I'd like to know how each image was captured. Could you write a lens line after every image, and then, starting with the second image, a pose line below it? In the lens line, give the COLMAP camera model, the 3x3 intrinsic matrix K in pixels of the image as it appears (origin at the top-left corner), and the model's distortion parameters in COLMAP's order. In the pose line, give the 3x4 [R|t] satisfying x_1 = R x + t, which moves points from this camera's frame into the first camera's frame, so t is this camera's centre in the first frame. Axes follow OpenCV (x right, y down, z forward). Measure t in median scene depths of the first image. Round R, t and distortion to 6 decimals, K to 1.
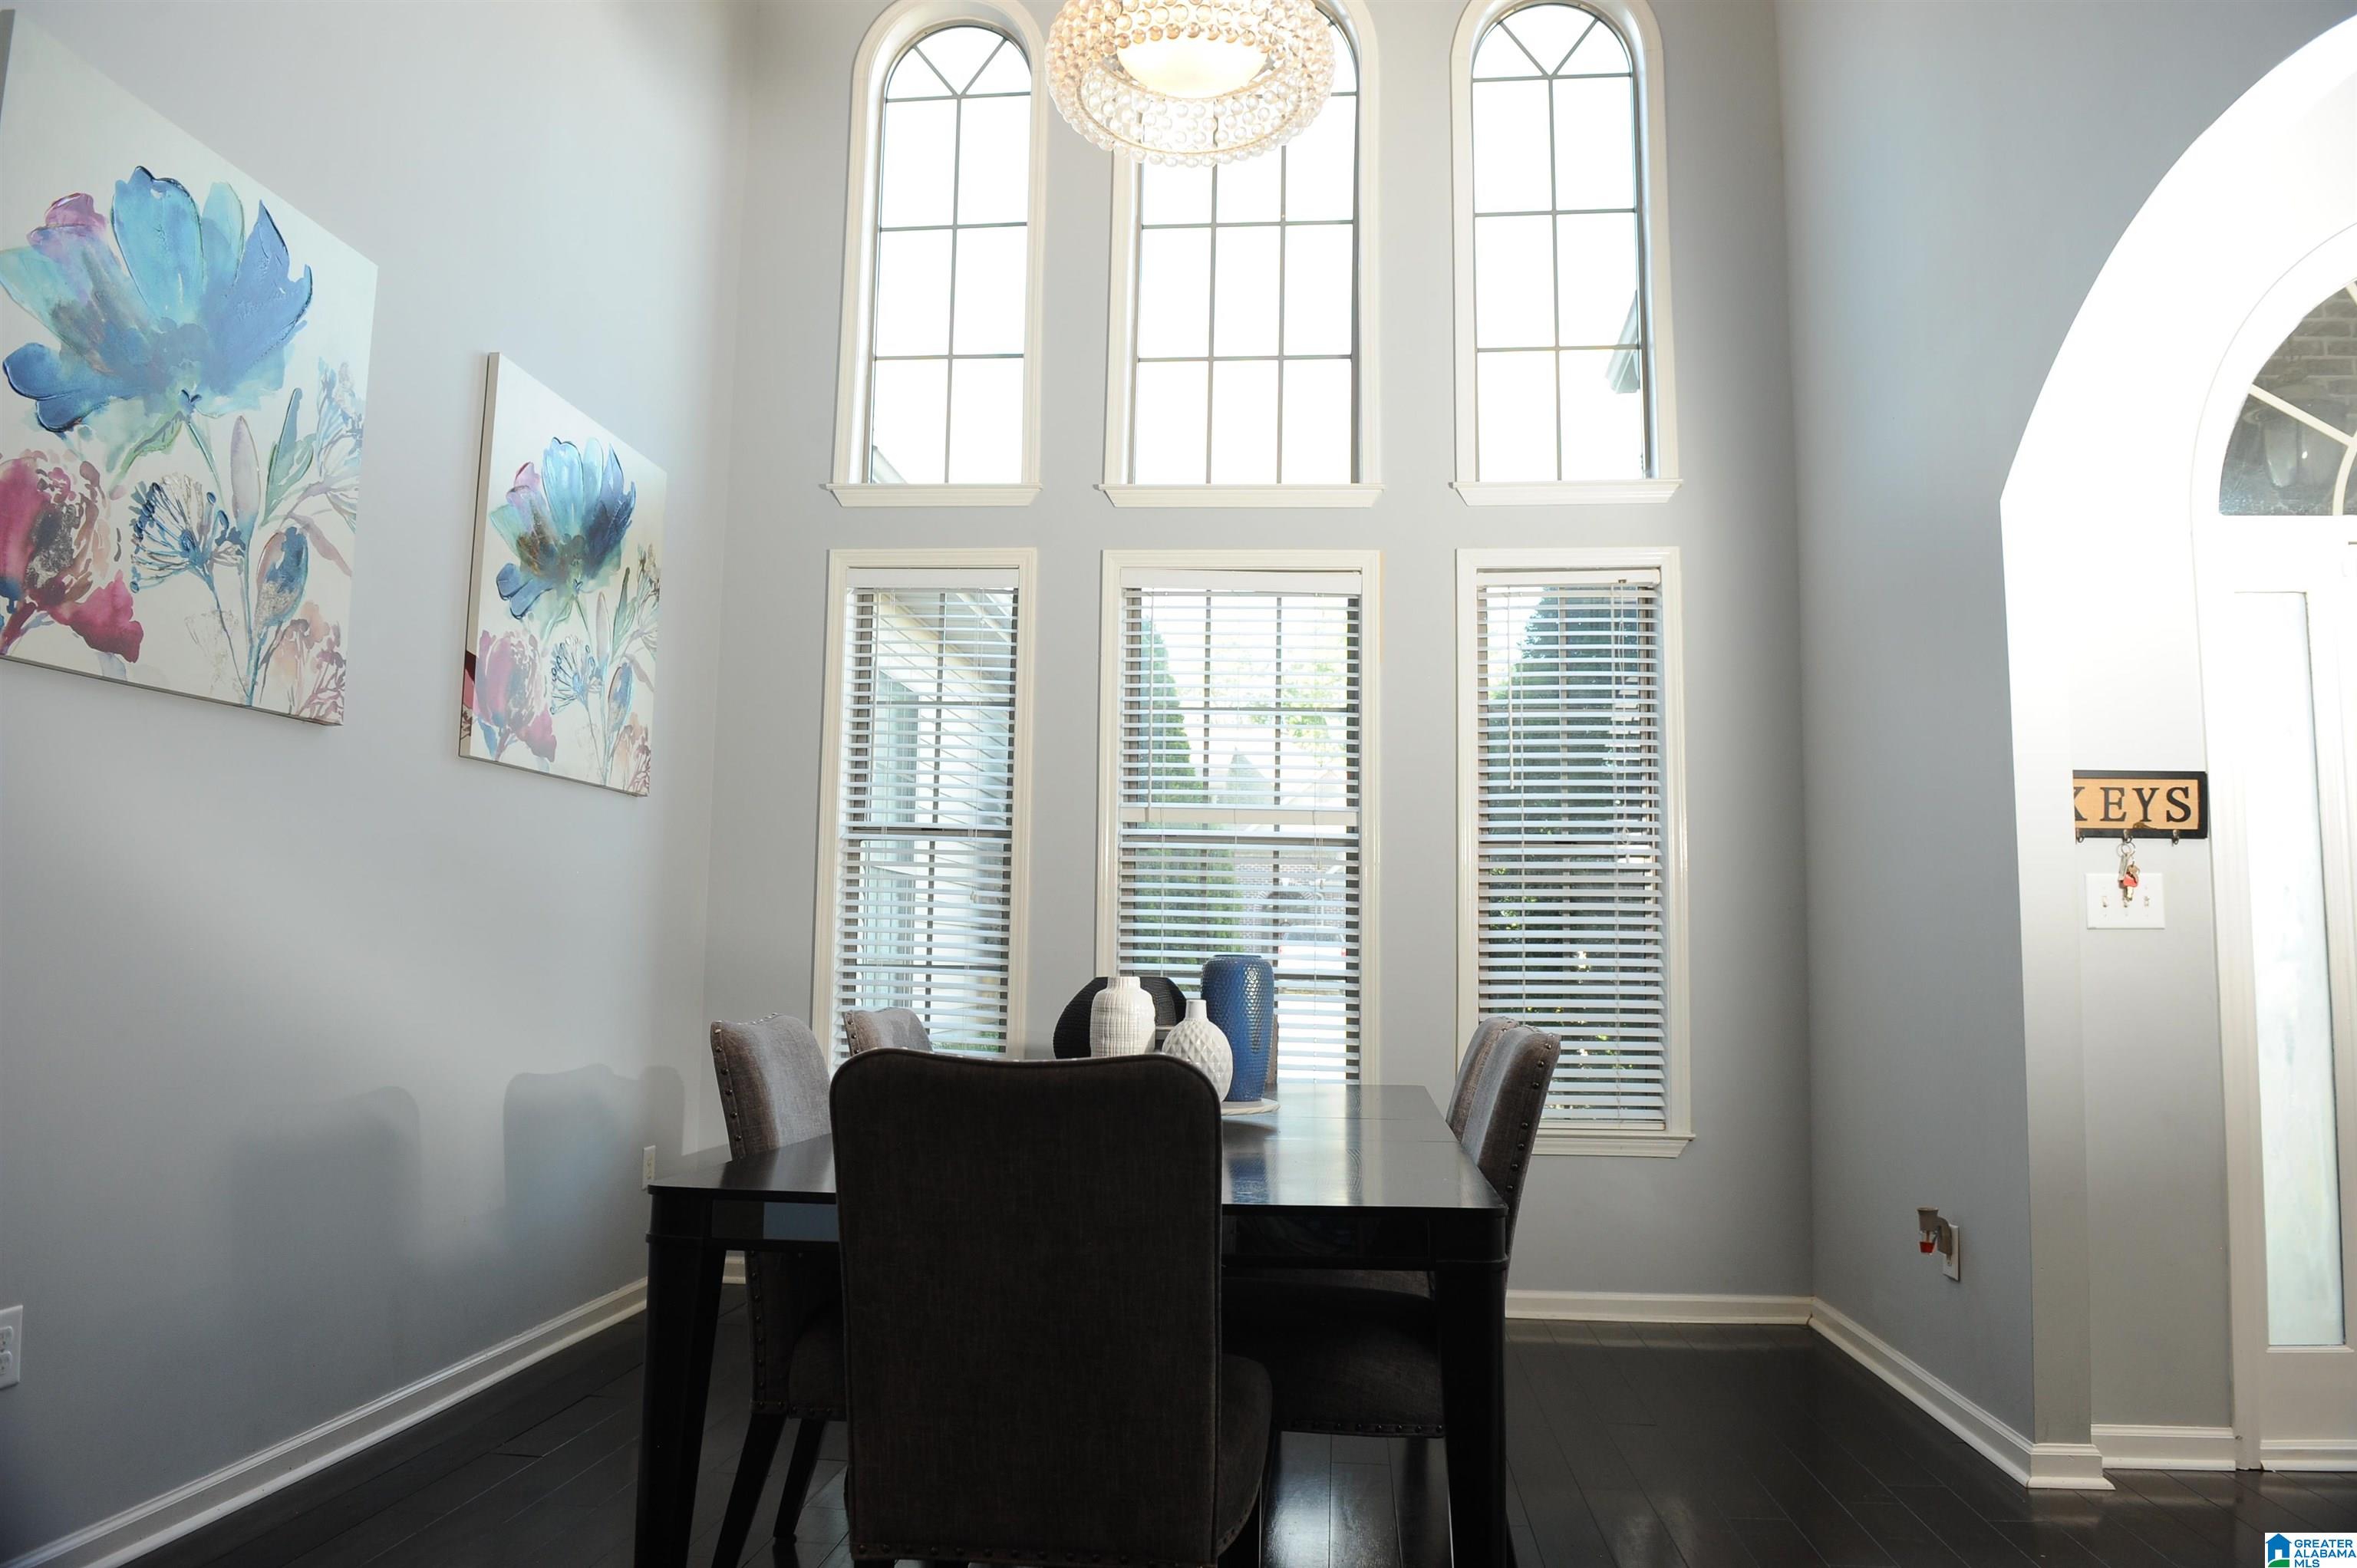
lens RADIAL K [[1576.9, 0, 1178.5], [0, 1576.9, 784.0], [0, 0, 1]] dist [-0.006991, -0.059134]
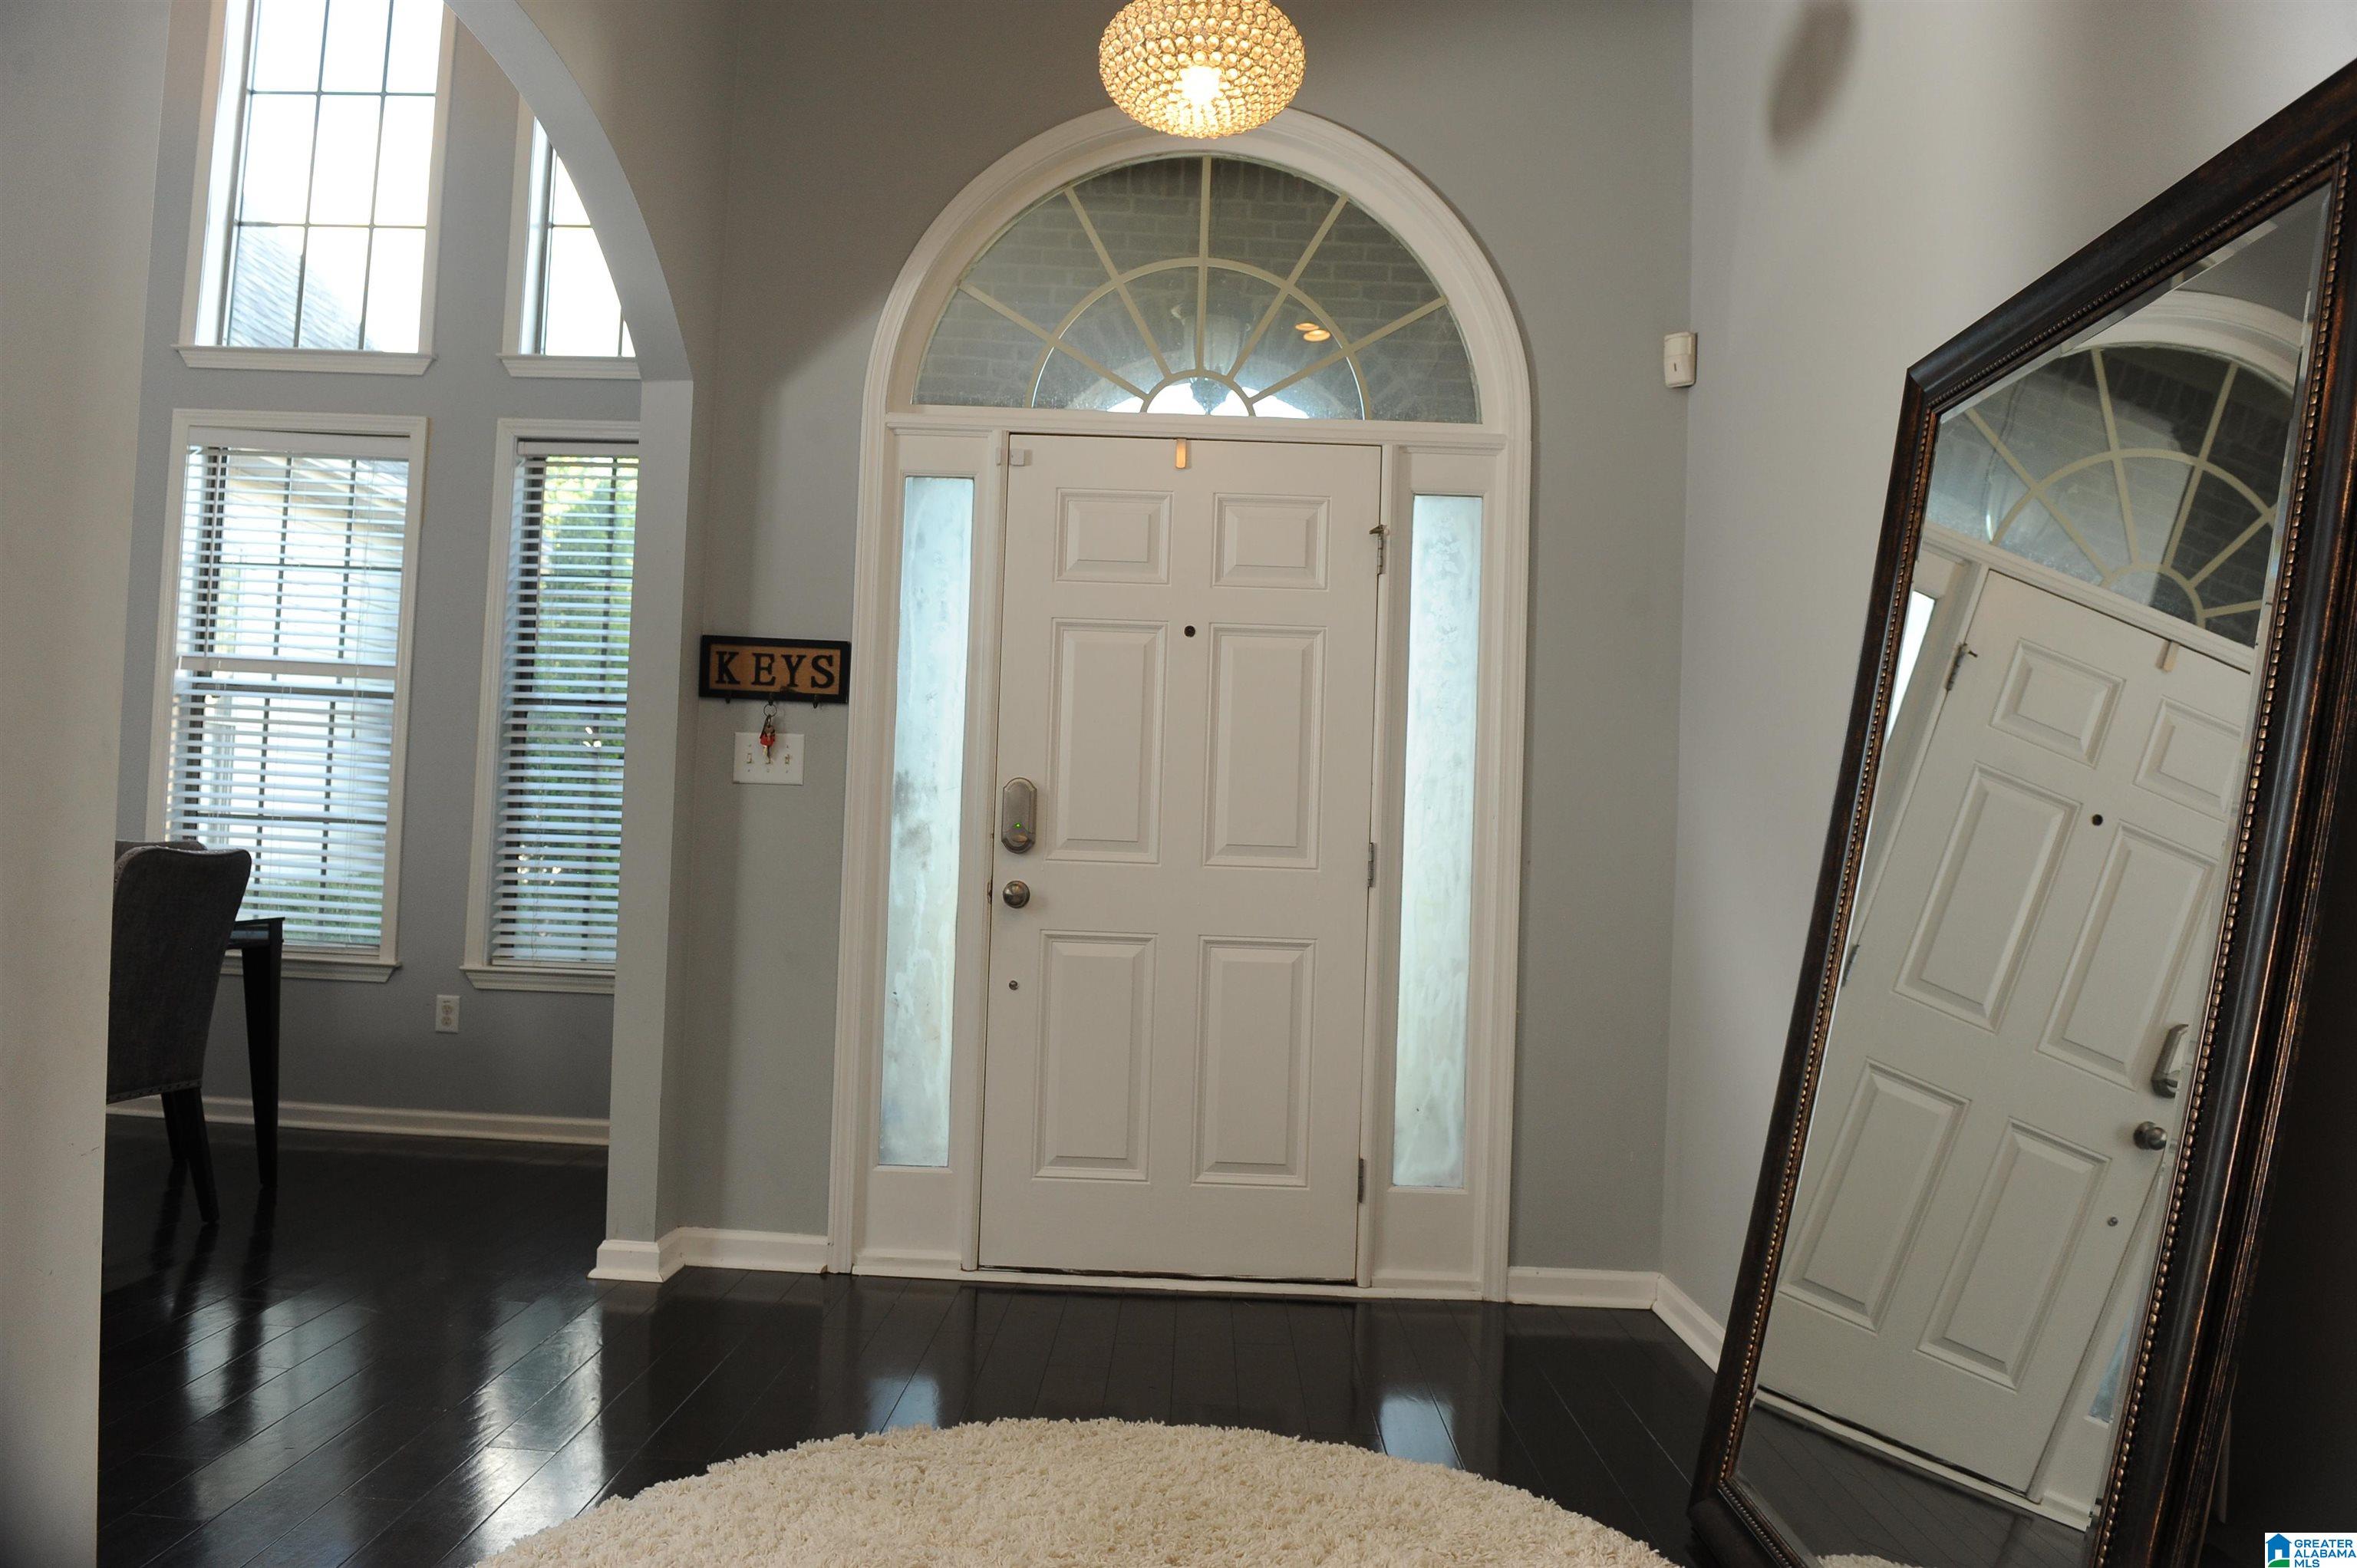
lens RADIAL K [[1576.9, 0, 1178.5], [0, 1576.9, 784.0], [0, 0, 1]] dist [-0.006991, -0.059134]
pose [[0.996792, 0.039975, 0.069340, 0.815582], [-0.043977, 0.997394, 0.057192, 0.017455], [-0.066873, -0.060058, 0.995952, -0.126777]]
